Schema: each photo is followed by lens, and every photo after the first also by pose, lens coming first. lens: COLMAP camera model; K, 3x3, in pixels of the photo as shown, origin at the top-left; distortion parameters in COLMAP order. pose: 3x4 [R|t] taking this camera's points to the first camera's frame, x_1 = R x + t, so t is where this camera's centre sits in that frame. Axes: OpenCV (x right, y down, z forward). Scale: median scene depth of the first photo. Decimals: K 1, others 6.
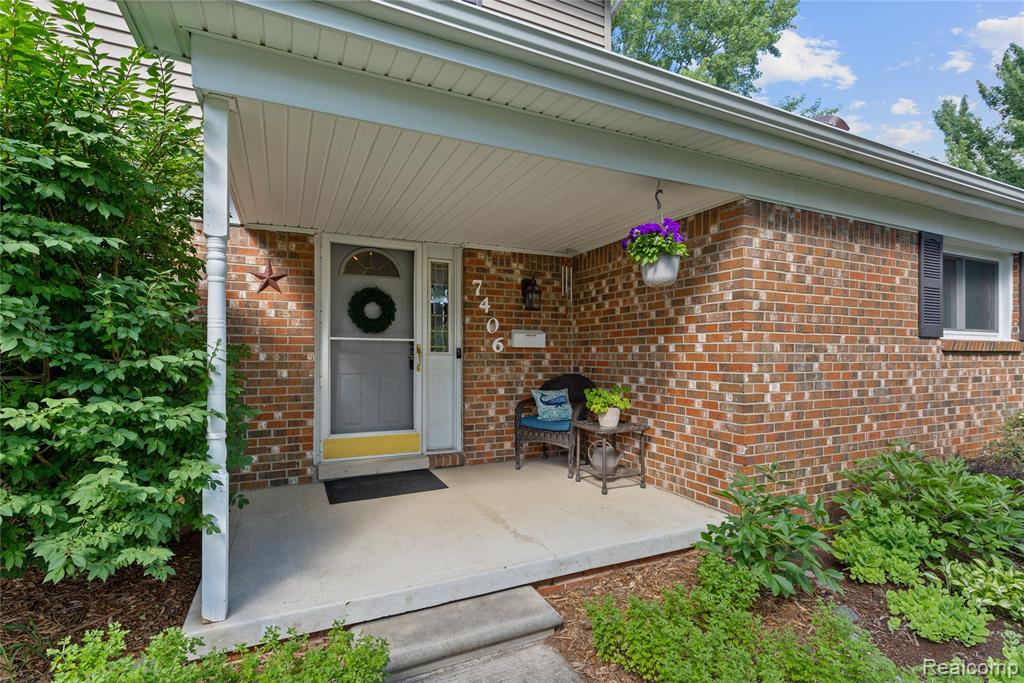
lens RADIAL K [[476.5, 0, 505.1], [0, 476.5, 358.8], [0, 0, 1]] dist [0.003936, 0.000207]
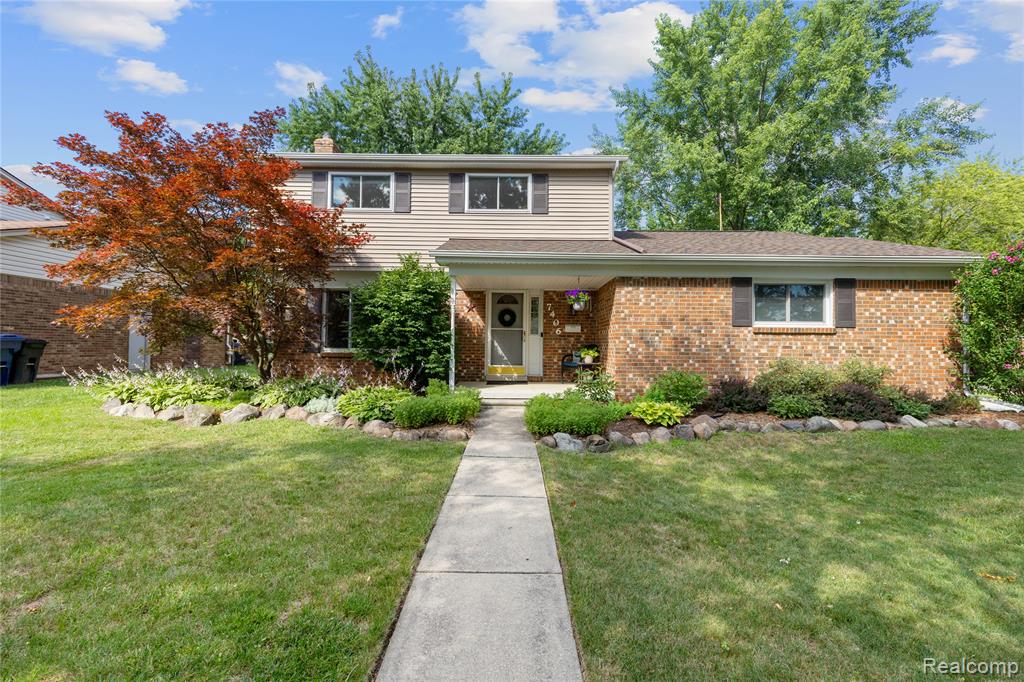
lens RADIAL K [[476.5, 0, 513.8], [0, 476.5, 339.1], [0, 0, 1]] dist [0.003936, 0.000207]
pose [[0.907702, 0.001516, -0.419613, 0.929156], [-0.013056, 0.999611, -0.024631, 0.084930], [0.419412, 0.027836, 0.907369, -1.460458]]
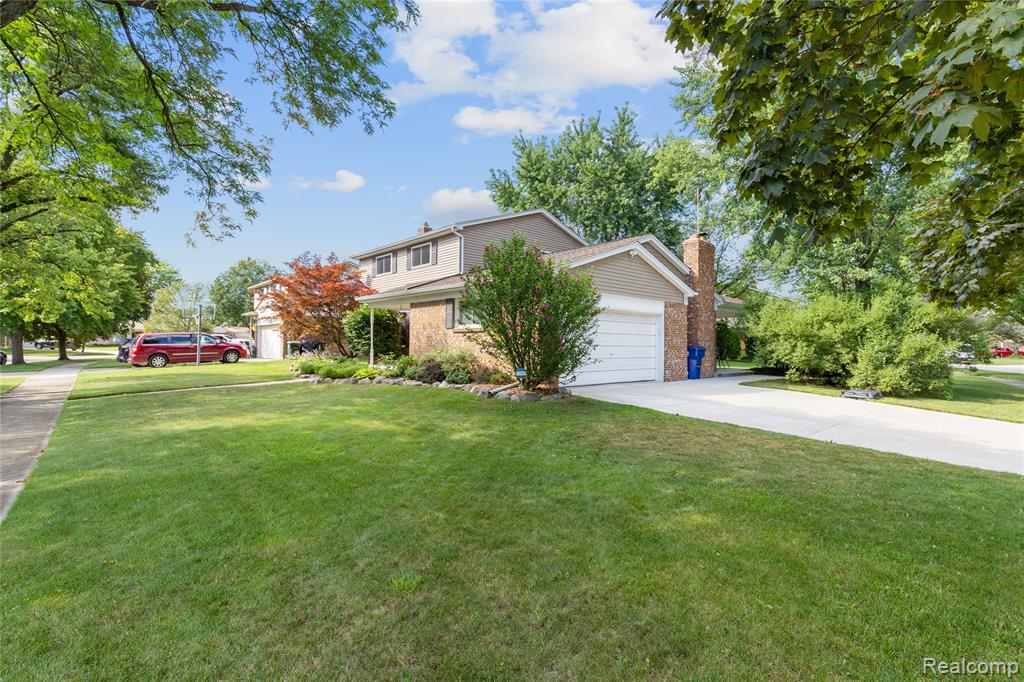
lens RADIAL K [[476.5, 0, 511.7], [0, 476.5, 340.7], [0, 0, 1]] dist [0.003936, 0.000207]
pose [[0.313132, -0.008956, -0.949667, 4.559635], [-0.009072, 0.999882, -0.012421, 0.090124], [0.949666, 0.012504, 0.313014, 0.342141]]
